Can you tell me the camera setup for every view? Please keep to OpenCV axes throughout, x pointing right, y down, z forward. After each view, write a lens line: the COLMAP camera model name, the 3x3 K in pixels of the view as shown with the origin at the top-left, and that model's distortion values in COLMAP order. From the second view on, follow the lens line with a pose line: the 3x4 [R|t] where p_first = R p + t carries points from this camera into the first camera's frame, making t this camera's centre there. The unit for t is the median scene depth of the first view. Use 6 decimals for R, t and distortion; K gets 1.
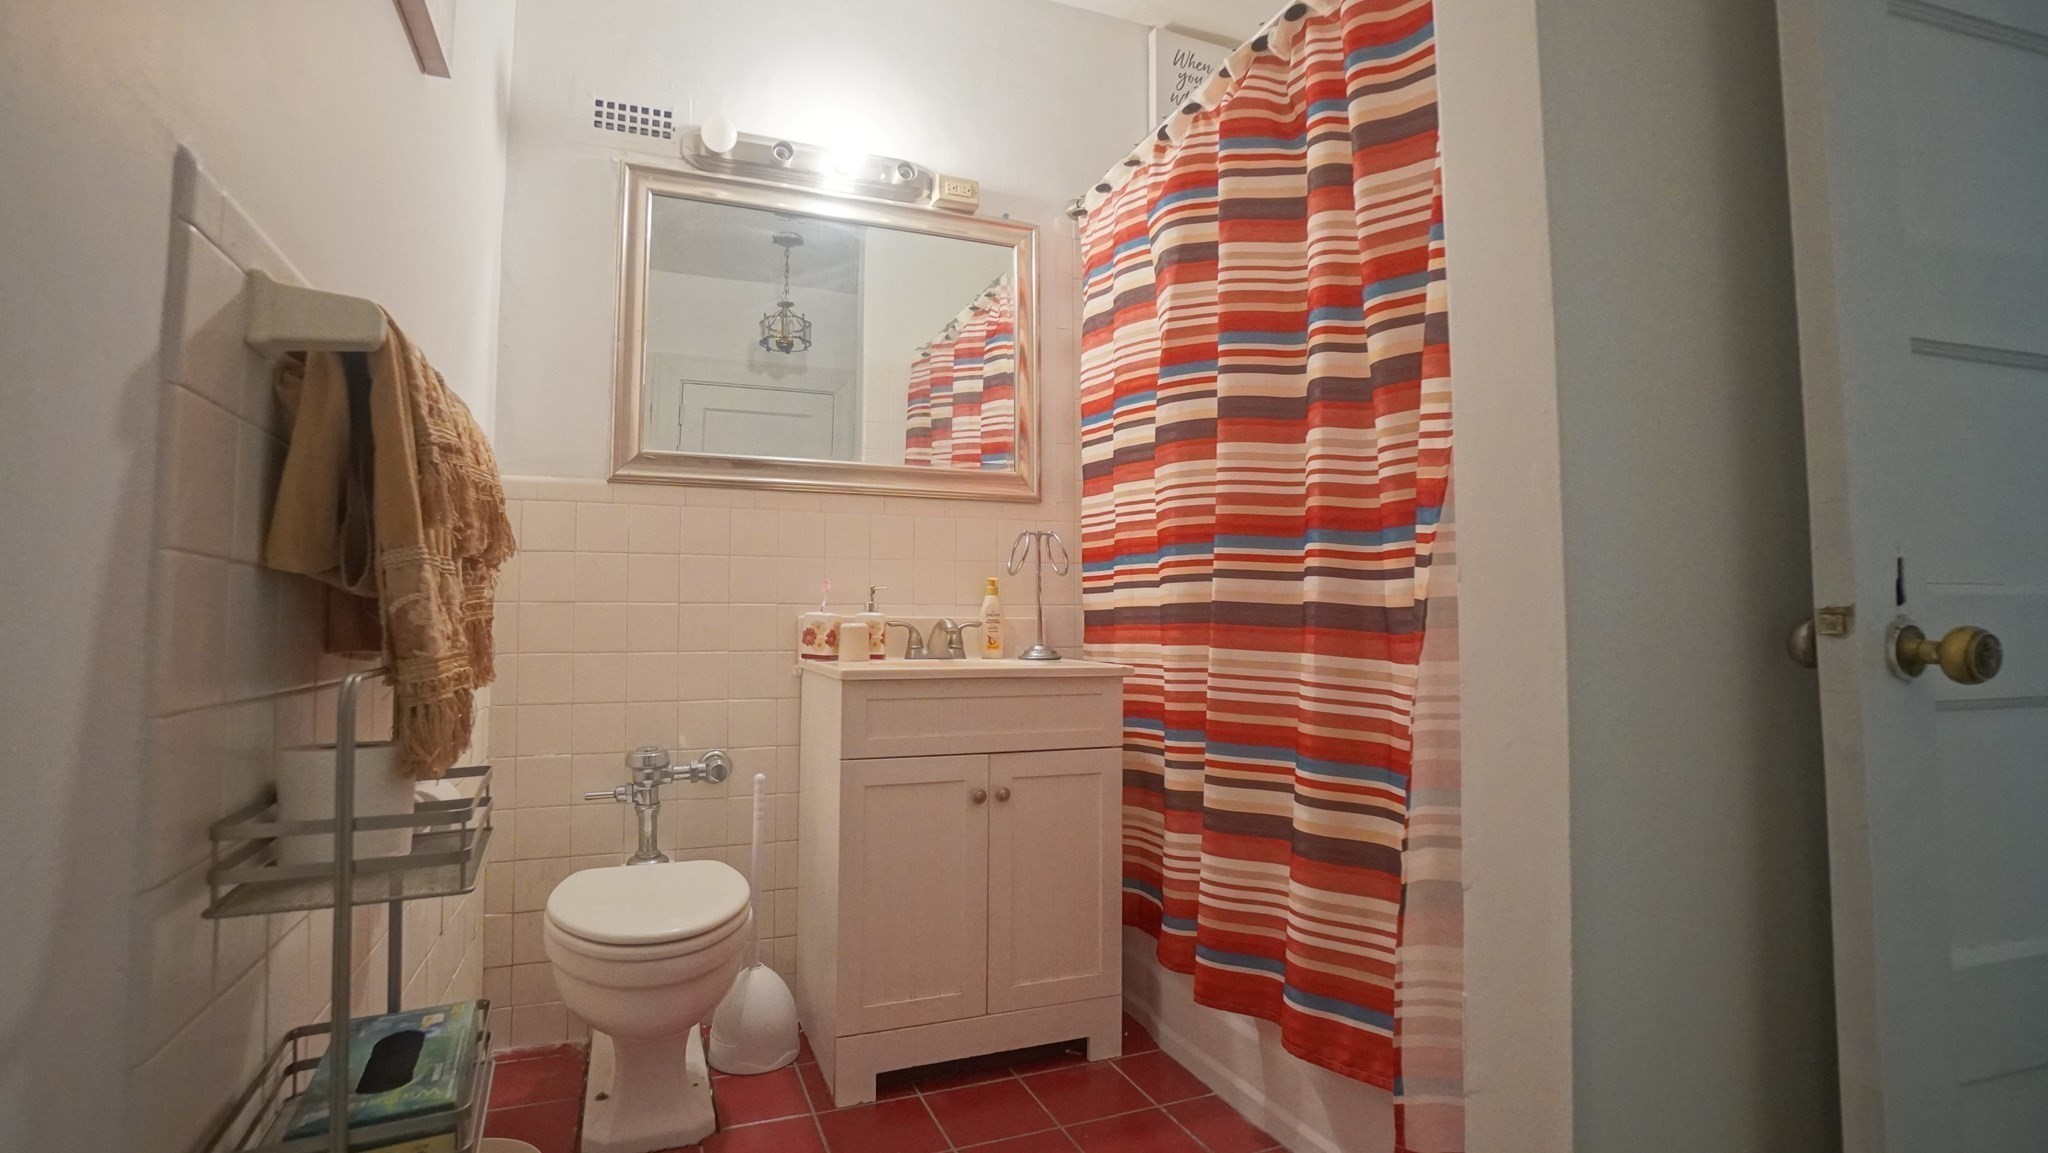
lens RADIAL K [[930.1, 0, 1019.3], [0, 930.1, 576.4], [0, 0, 1]] dist [-0.040995, 0.005481]
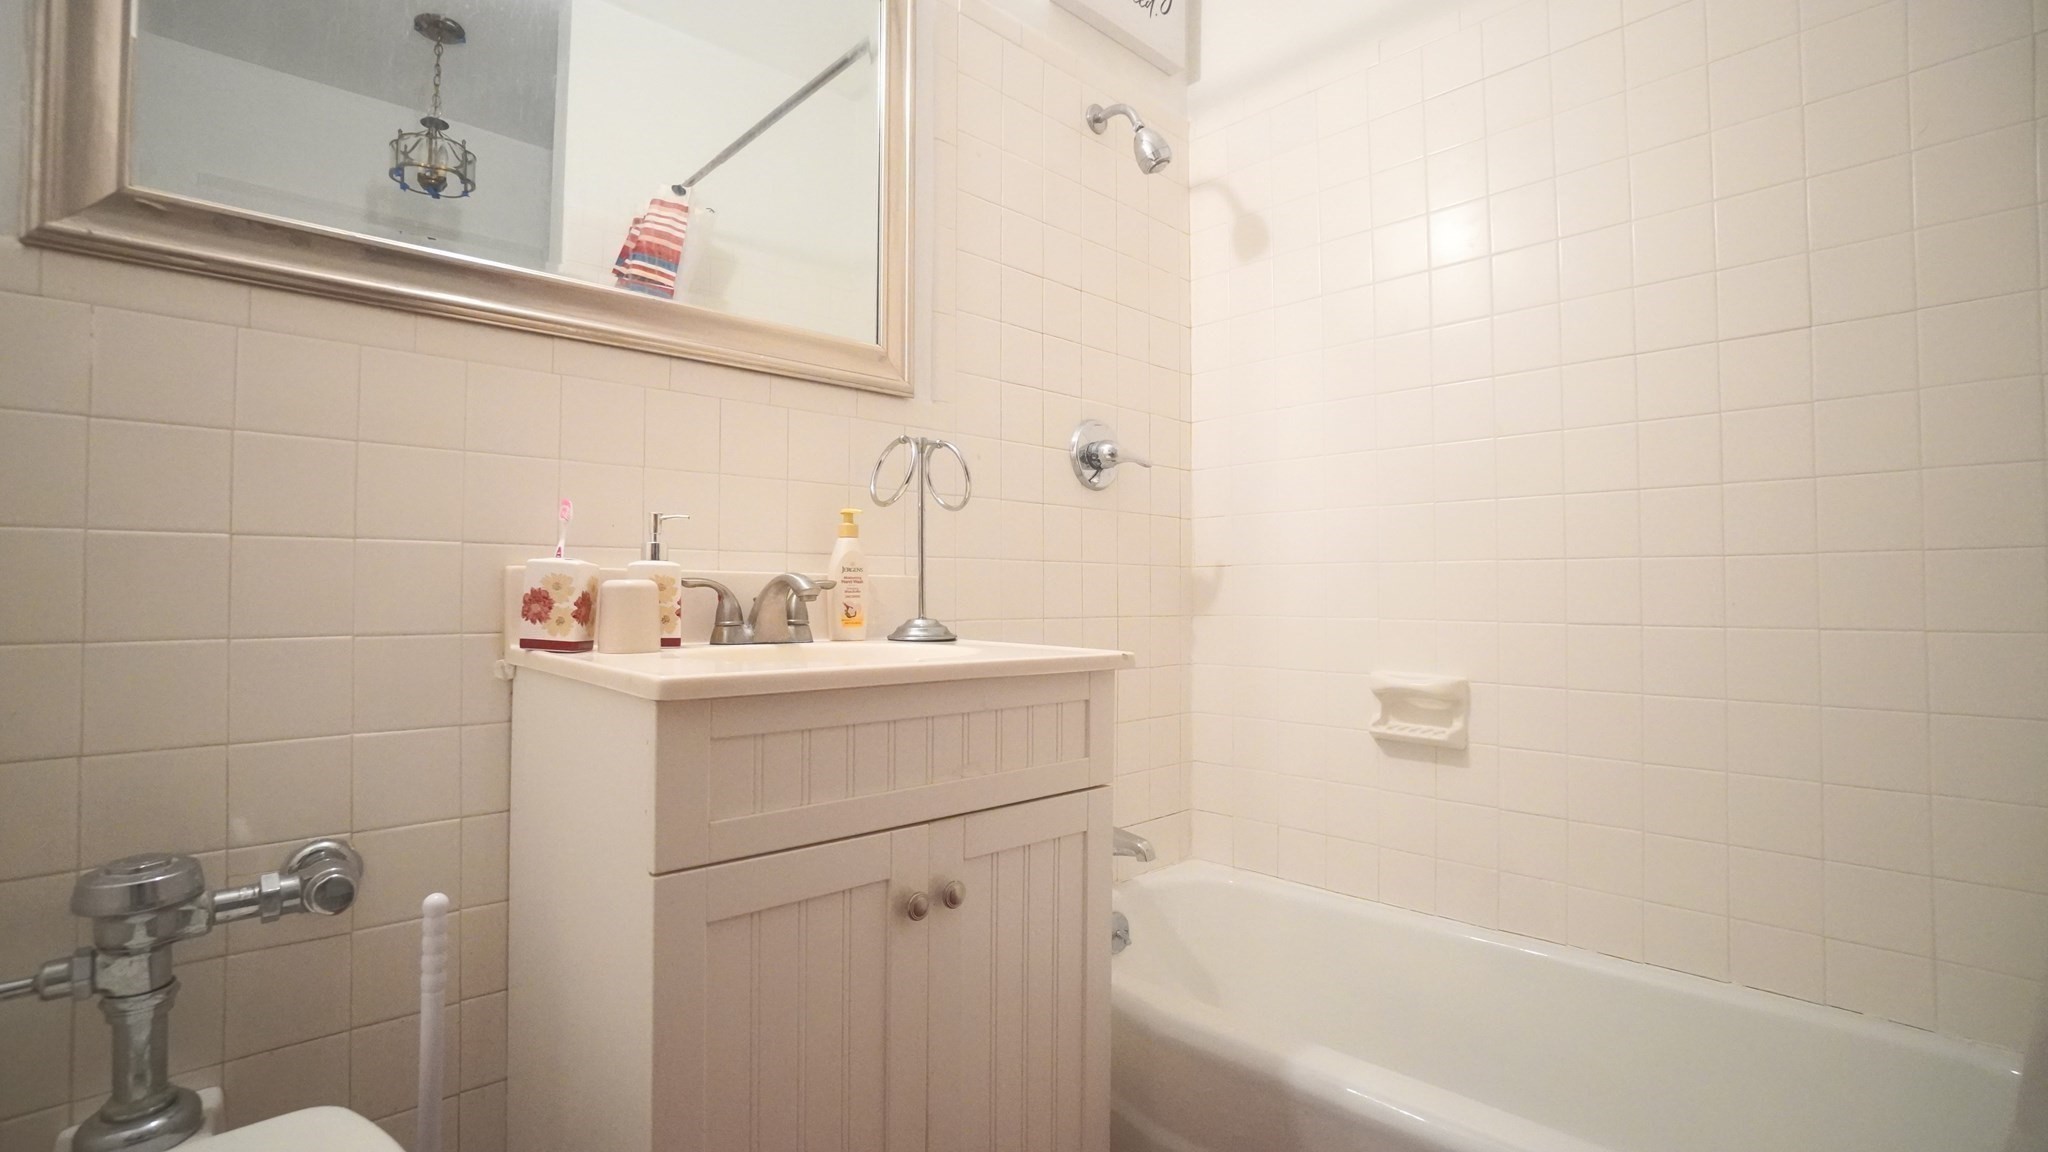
lens RADIAL K [[930.1, 0, 1042.3], [0, 930.1, 581.6], [0, 0, 1]] dist [-0.040995, 0.005481]
pose [[0.934573, 0.008646, 0.355665, -0.142061], [-0.023111, 0.999069, 0.036442, 0.026232], [-0.355019, -0.042277, 0.933903, 0.417643]]
